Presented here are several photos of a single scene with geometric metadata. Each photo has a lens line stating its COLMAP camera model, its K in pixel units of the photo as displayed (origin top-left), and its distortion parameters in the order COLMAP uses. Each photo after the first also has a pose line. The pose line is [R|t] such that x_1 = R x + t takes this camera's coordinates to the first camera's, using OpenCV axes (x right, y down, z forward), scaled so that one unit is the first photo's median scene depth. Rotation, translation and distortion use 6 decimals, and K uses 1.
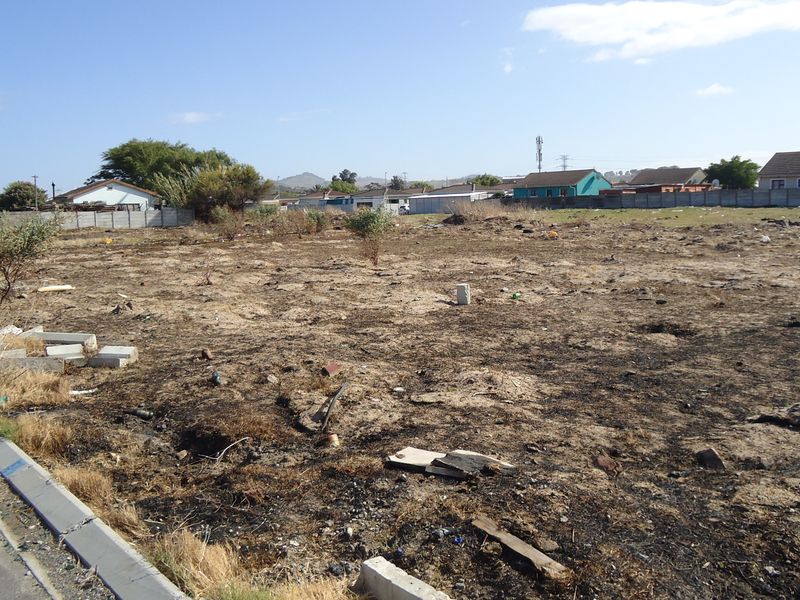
lens RADIAL K [[765.2, 0, 399.5], [0, 765.2, 292.4], [0, 0, 1]] dist [-0.013523, 0.000000]
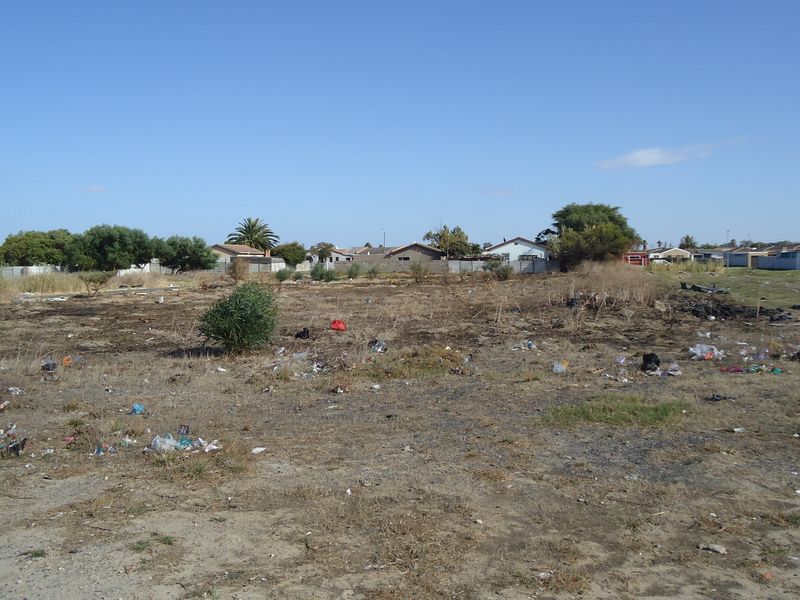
lens RADIAL K [[765.2, 0, 398.7], [0, 765.2, 302.2], [0, 0, 1]] dist [-0.013523, 0.000000]
pose [[0.679694, 0.064050, -0.730694, 2.263131], [-0.095417, 0.995436, -0.001500, -0.050819], [0.727263, 0.070740, 0.682704, -0.354554]]
